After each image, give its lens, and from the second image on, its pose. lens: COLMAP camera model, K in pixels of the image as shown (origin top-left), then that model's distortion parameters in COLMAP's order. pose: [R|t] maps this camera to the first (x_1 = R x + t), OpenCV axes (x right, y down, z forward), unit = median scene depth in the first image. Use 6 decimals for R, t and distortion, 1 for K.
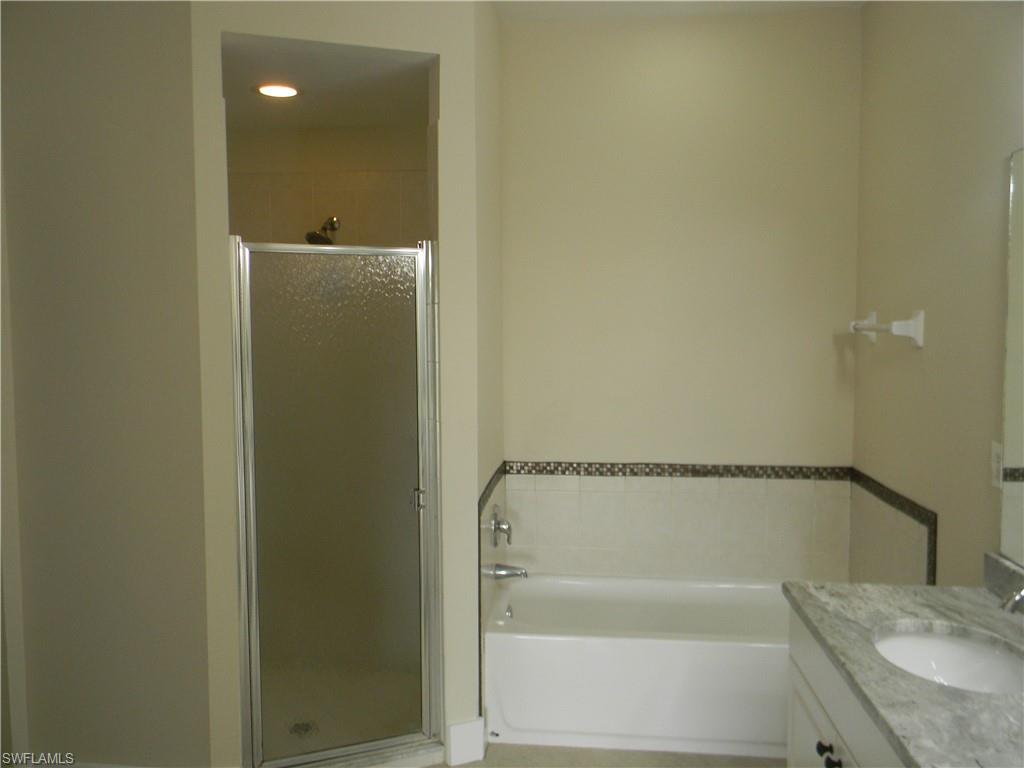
lens RADIAL K [[831.1, 0, 504.4], [0, 831.1, 371.0], [0, 0, 1]] dist [0.028357, -0.021602]
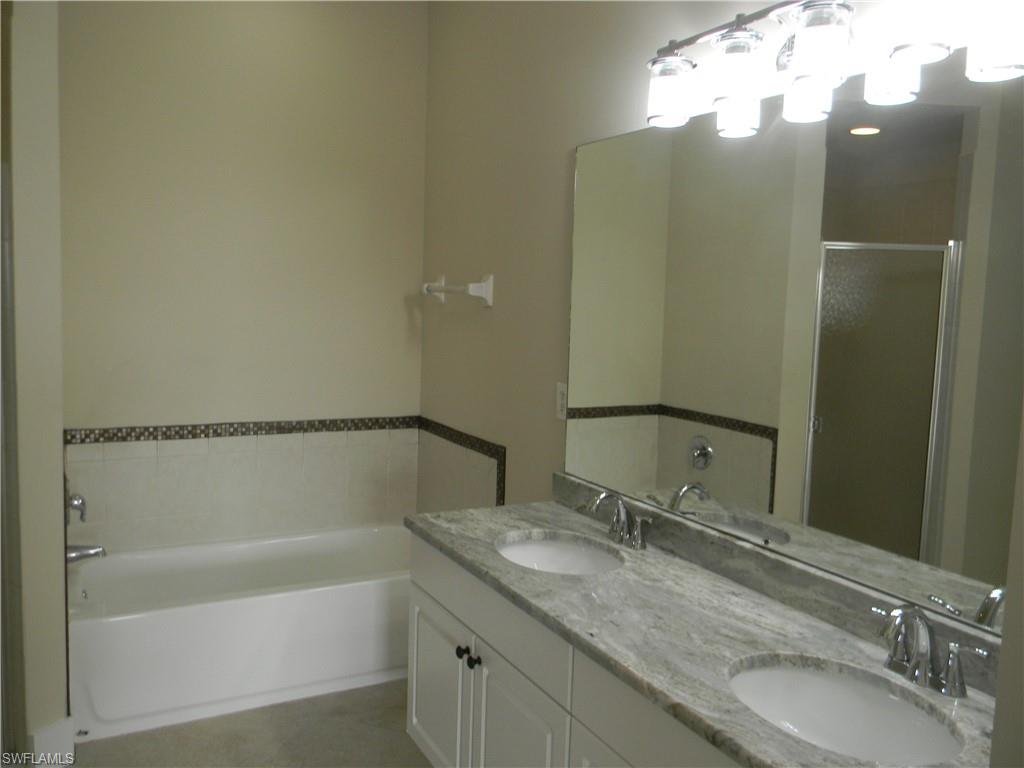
lens RADIAL K [[831.1, 0, 504.4], [0, 831.1, 371.0], [0, 0, 1]] dist [0.028357, -0.021602]
pose [[0.830863, -0.019437, 0.556138, -0.103520], [-0.000909, 0.999341, 0.036285, 0.015122], [-0.556477, -0.030653, 0.830297, 0.020116]]
